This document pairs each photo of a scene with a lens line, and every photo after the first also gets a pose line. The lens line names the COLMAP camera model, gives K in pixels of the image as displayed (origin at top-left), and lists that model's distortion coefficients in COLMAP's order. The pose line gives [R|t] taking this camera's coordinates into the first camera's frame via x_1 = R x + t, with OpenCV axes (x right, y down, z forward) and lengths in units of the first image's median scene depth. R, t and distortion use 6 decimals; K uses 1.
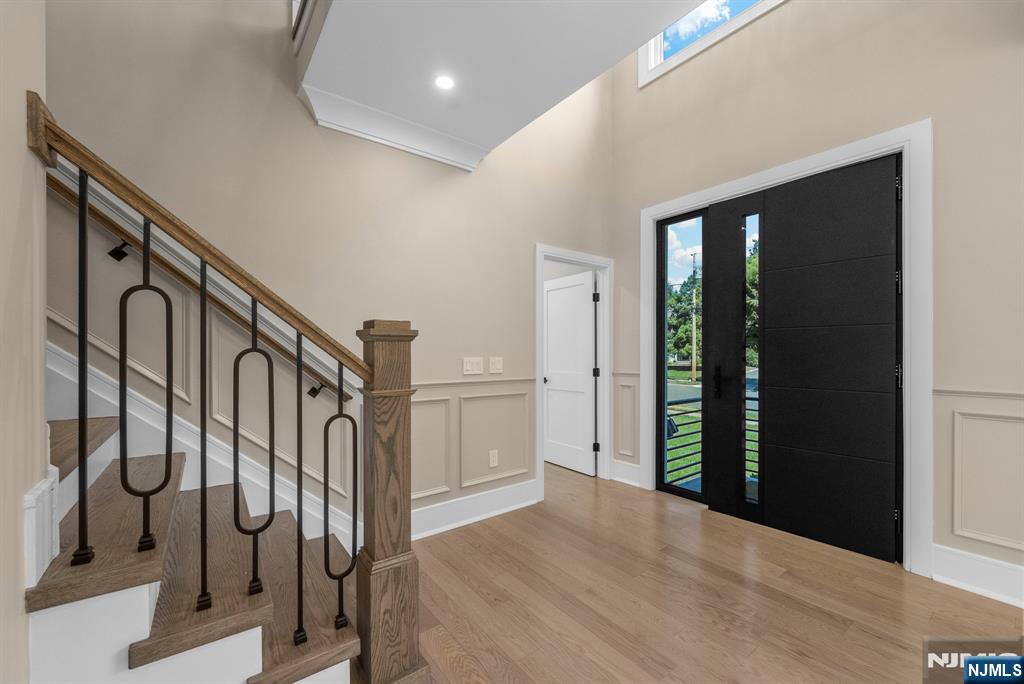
lens RADIAL K [[408.5, 0, 512.5], [0, 408.5, 353.6], [0, 0, 1]] dist [0.000988, 0.000099]
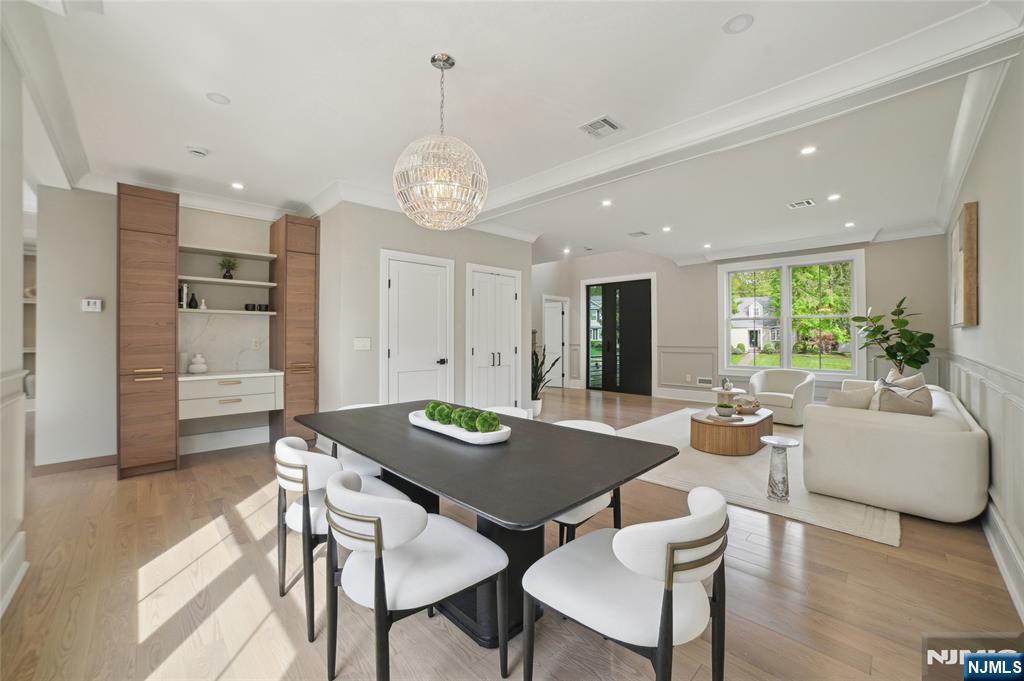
lens RADIAL K [[403.8, 0, 511.1], [0, 403.8, 338.0], [0, 0, 1]] dist [-0.081386, 0.032350]
pose [[0.992305, -0.002054, 0.123803, -0.437133], [0.002254, 0.999996, -0.001481, 0.013943], [-0.123800, 0.001749, 0.992306, -1.471050]]
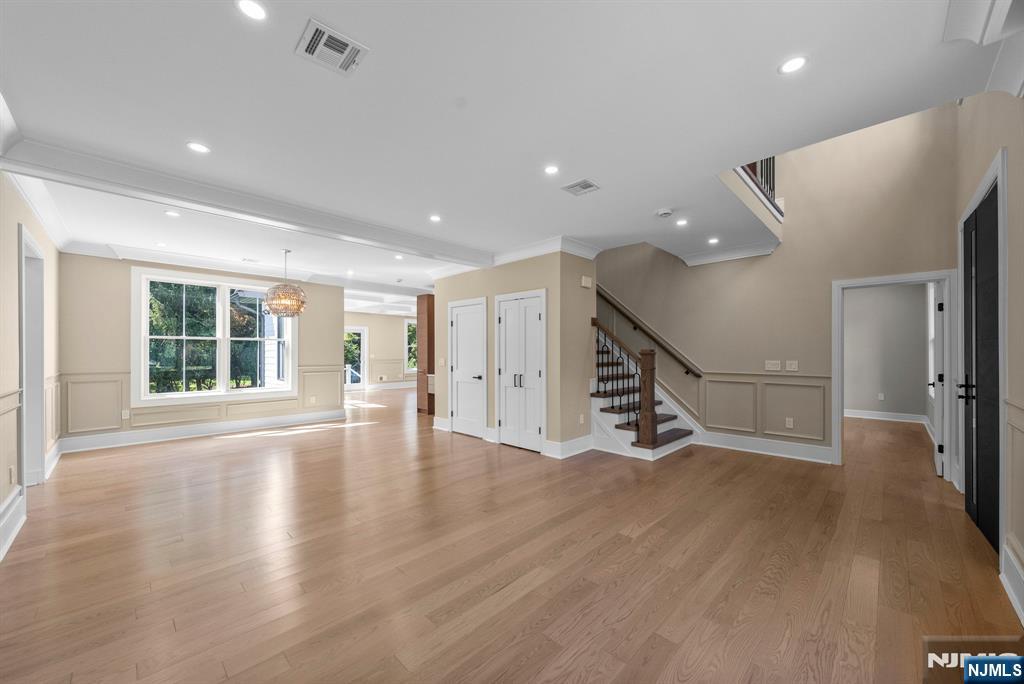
lens RADIAL K [[385.7, 0, 523.9], [0, 385.7, 351.9], [0, 0, 1]] dist [0.000738, 0.000108]
pose [[0.162821, 0.001915, -0.986654, 1.102454], [-0.003124, 0.999994, 0.001425, -0.021860], [0.986651, 0.002850, 0.162826, -0.250242]]
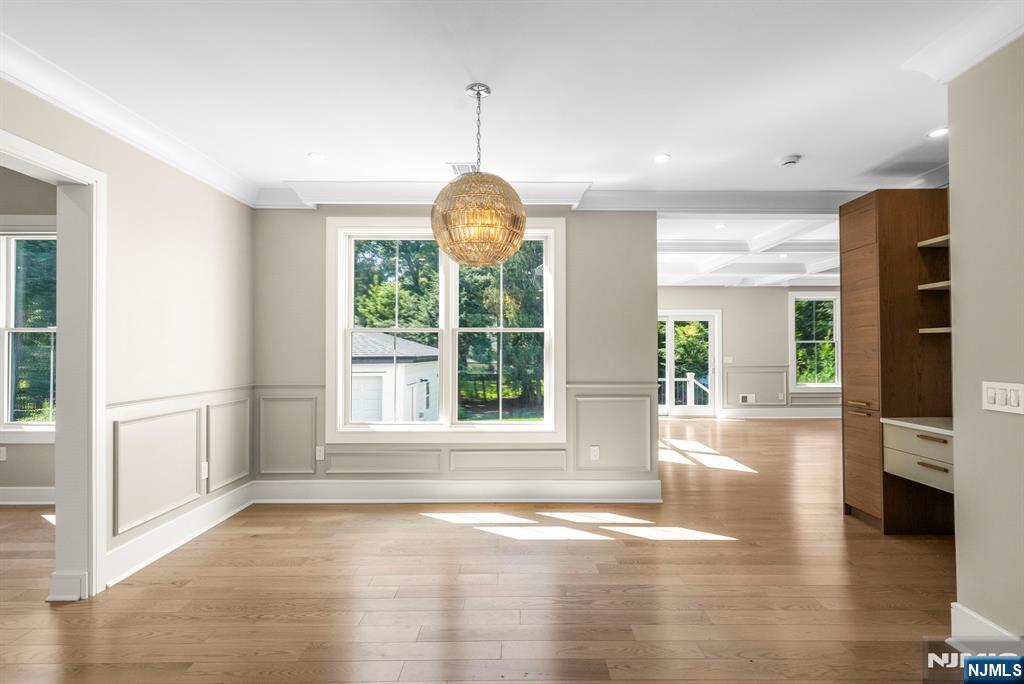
lens RADIAL K [[466.2, 0, 517.2], [0, 466.2, 345.0], [0, 0, 1]] dist [0.000708, 0.000209]
pose [[-0.601981, -0.009810, -0.798450, 0.030267], [0.000076, 0.999924, -0.012343, -0.022745], [0.798510, -0.007491, -0.601935, -0.451421]]
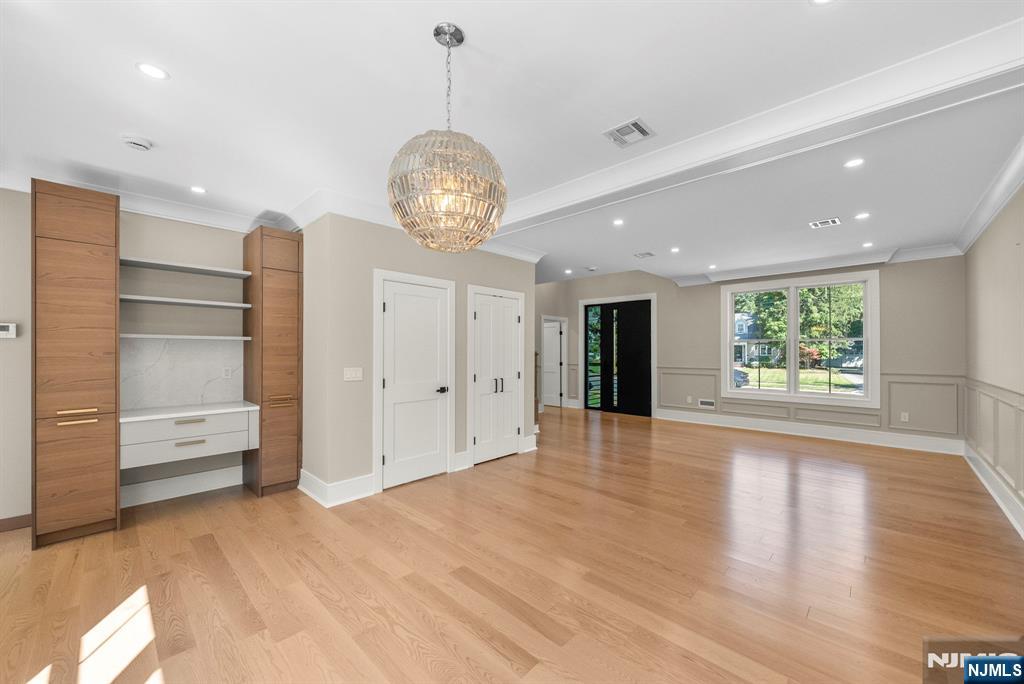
lens RADIAL K [[385.7, 0, 523.9], [0, 385.7, 351.9], [0, 0, 1]] dist [0.000738, 0.000108]
pose [[0.984461, -0.001006, 0.175600, -0.458804], [0.001177, 0.999999, -0.000870, -0.025503], [-0.175599, 0.001063, 0.984461, -1.345737]]
